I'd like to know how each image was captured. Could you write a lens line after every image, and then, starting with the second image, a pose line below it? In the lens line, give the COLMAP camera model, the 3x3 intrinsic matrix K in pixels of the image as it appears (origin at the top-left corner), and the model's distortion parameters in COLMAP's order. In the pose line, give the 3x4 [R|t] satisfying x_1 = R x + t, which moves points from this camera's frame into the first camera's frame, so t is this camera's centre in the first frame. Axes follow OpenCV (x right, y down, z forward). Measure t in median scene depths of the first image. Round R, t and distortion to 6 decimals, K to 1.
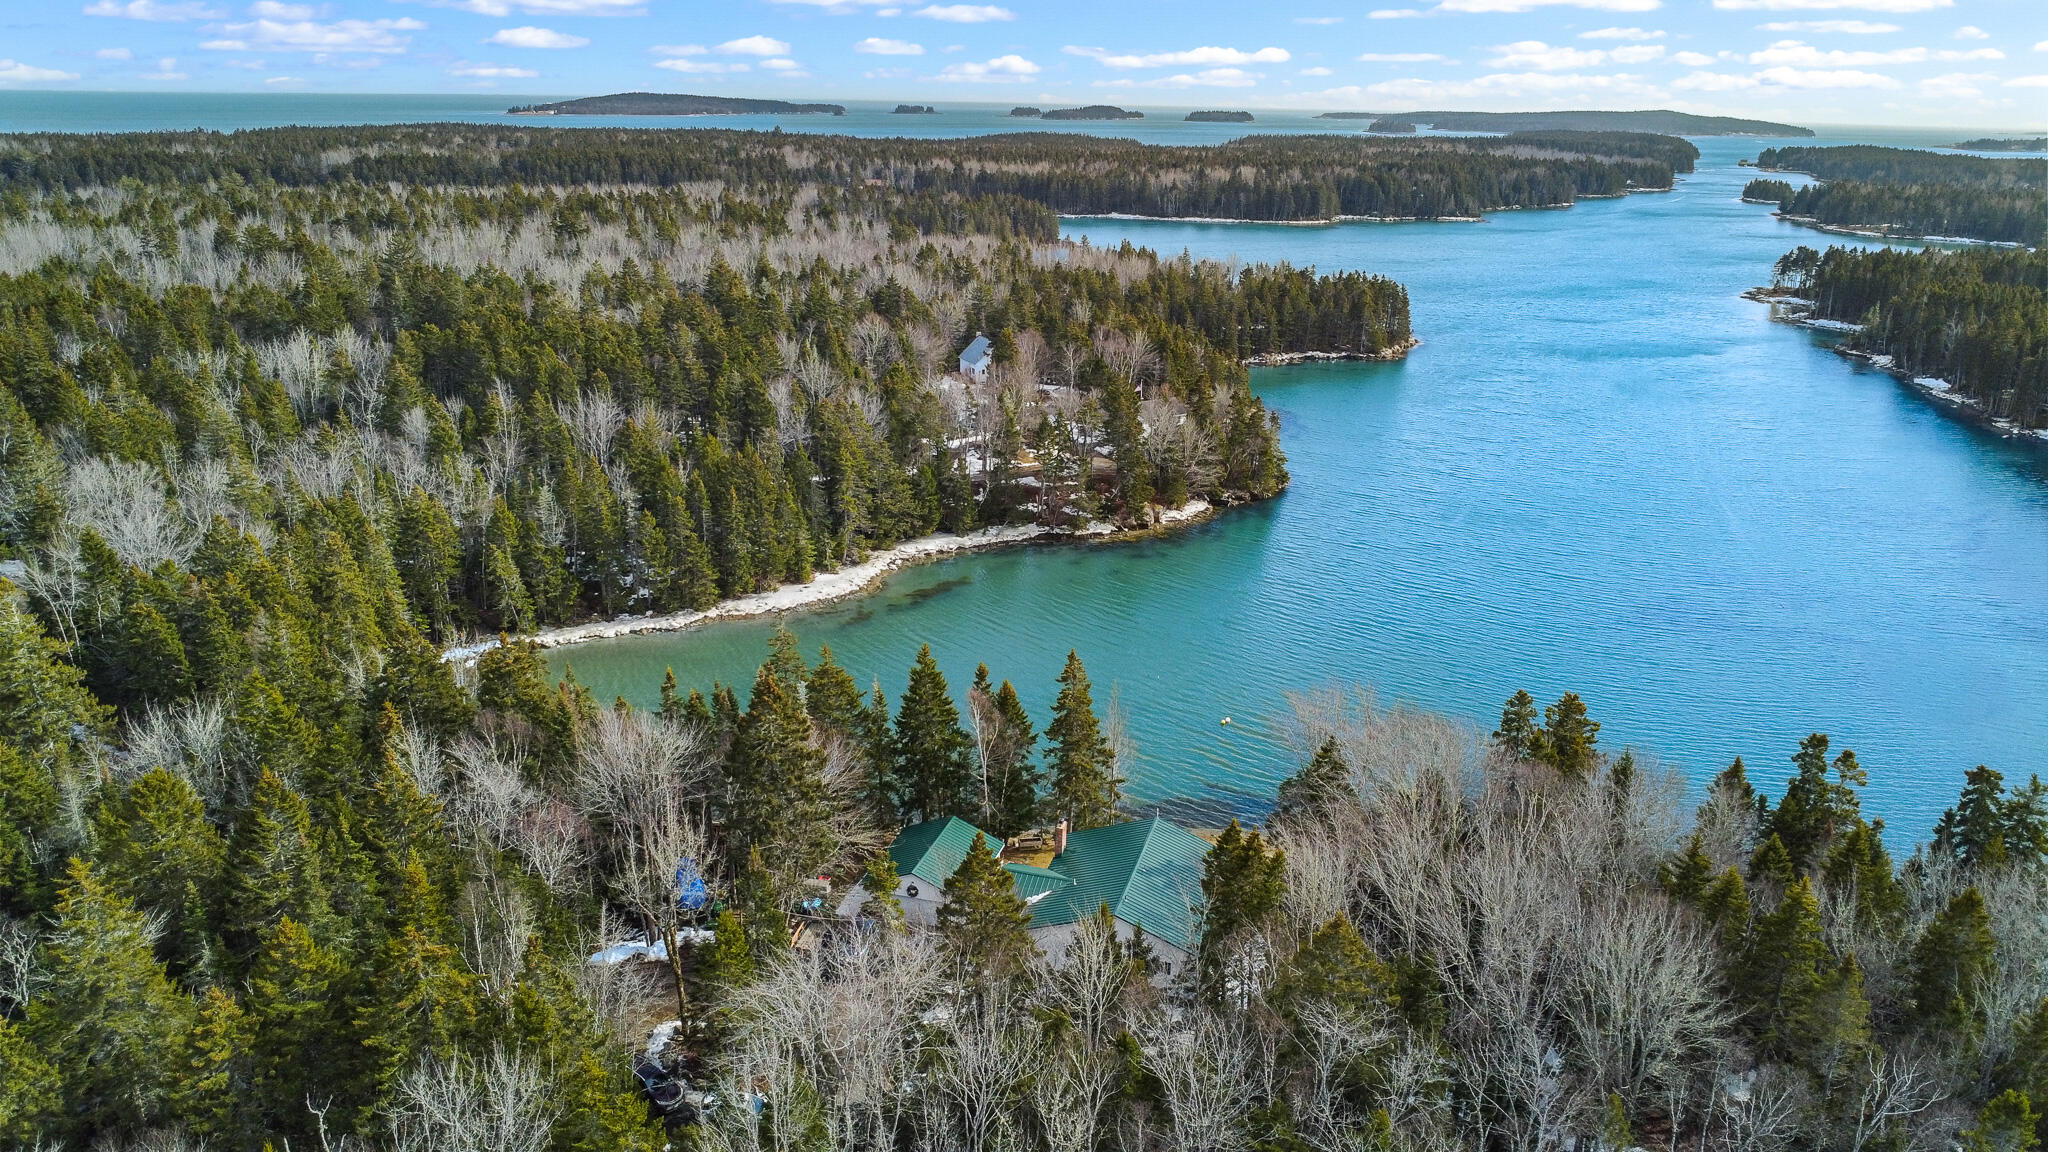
lens RADIAL K [[1468.8, 0, 1019.4], [0, 1468.8, 574.4], [0, 0, 1]] dist [-0.030234, -0.006400]
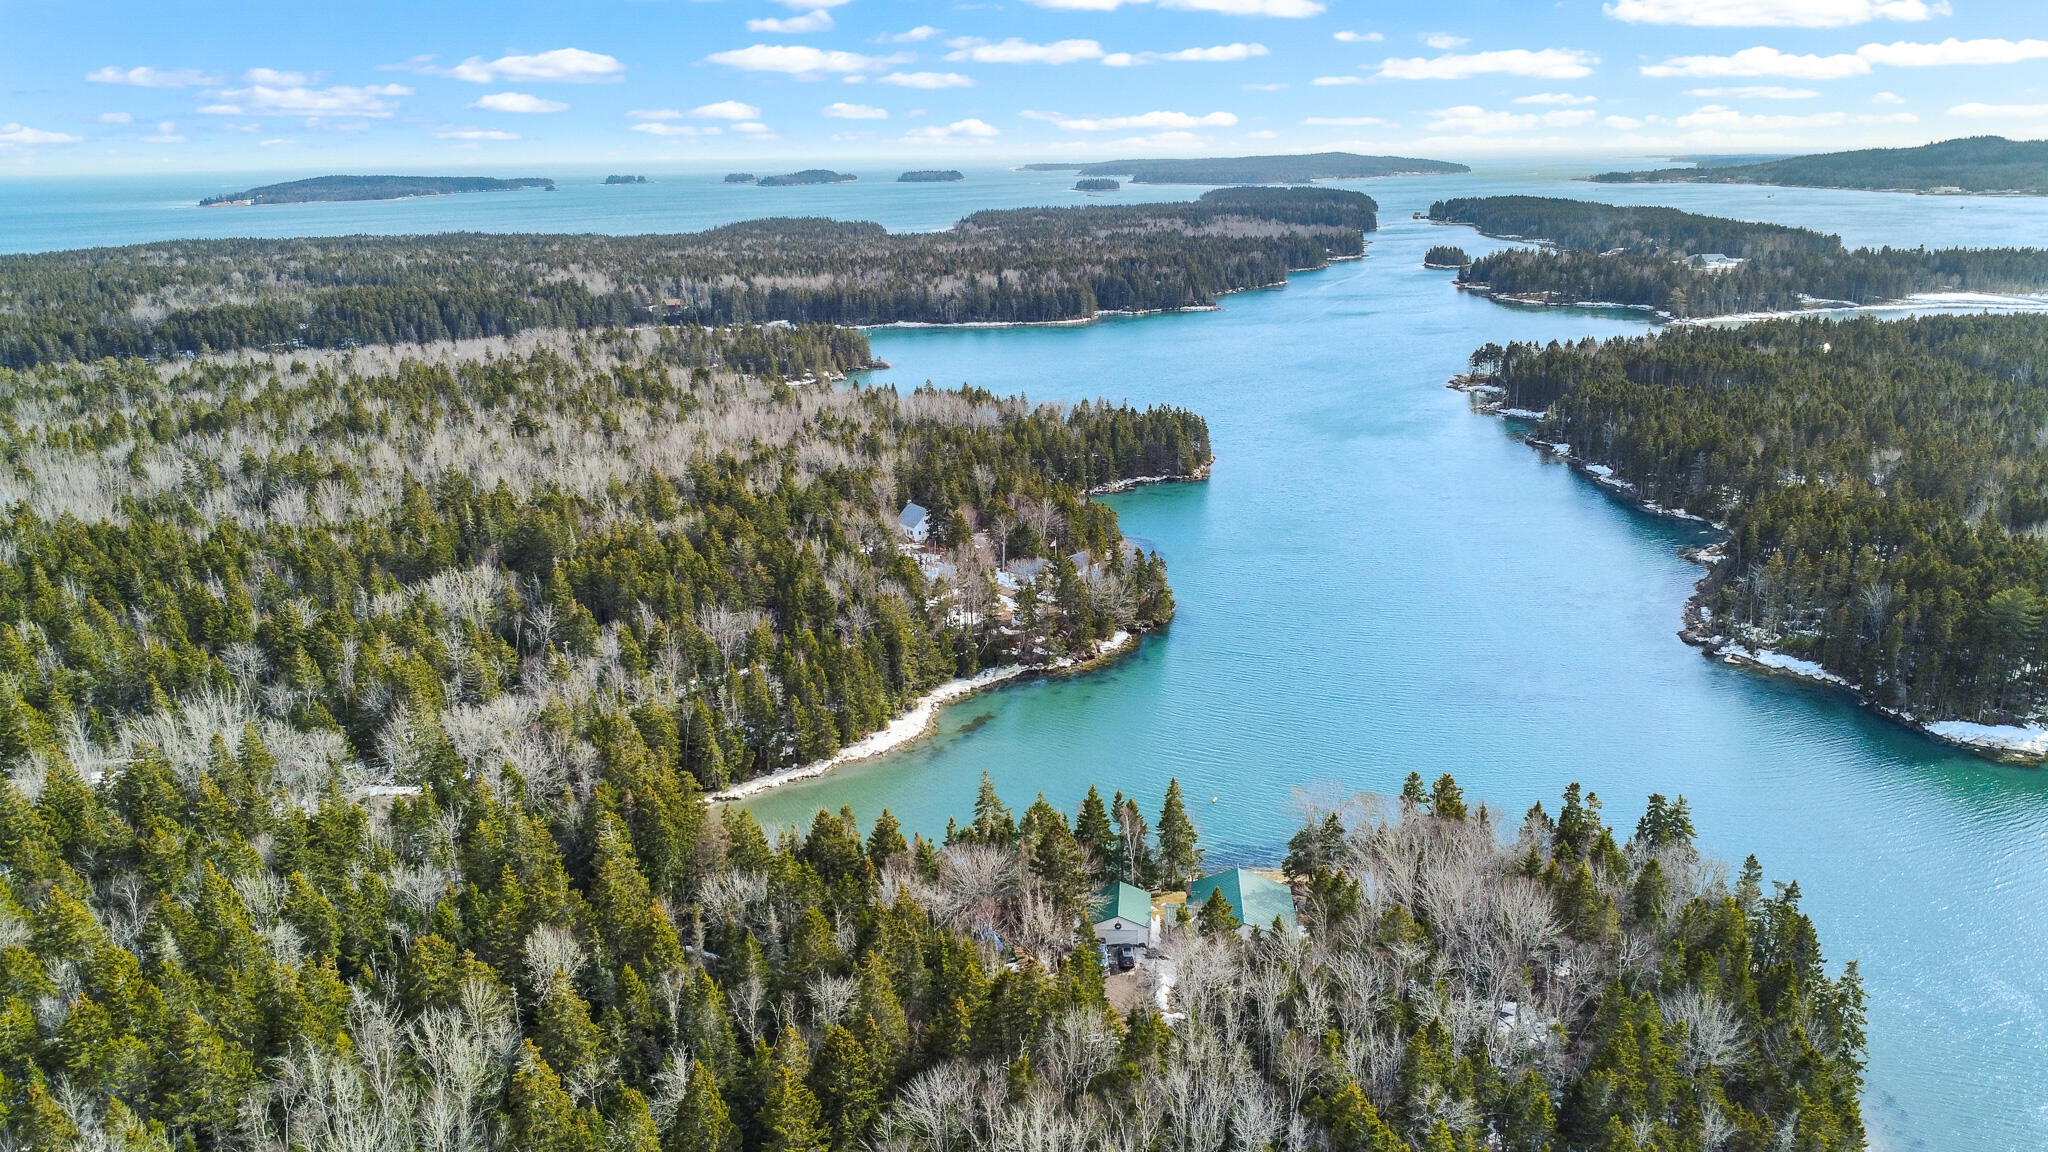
lens RADIAL K [[1468.8, 0, 1016.7], [0, 1468.8, 572.3], [0, 0, 1]] dist [-0.030234, -0.006400]
pose [[0.980465, -0.083916, 0.177892, -0.221095], [0.089552, 0.995696, -0.023878, -0.084232], [-0.175123, 0.039342, 0.983760, -0.349246]]
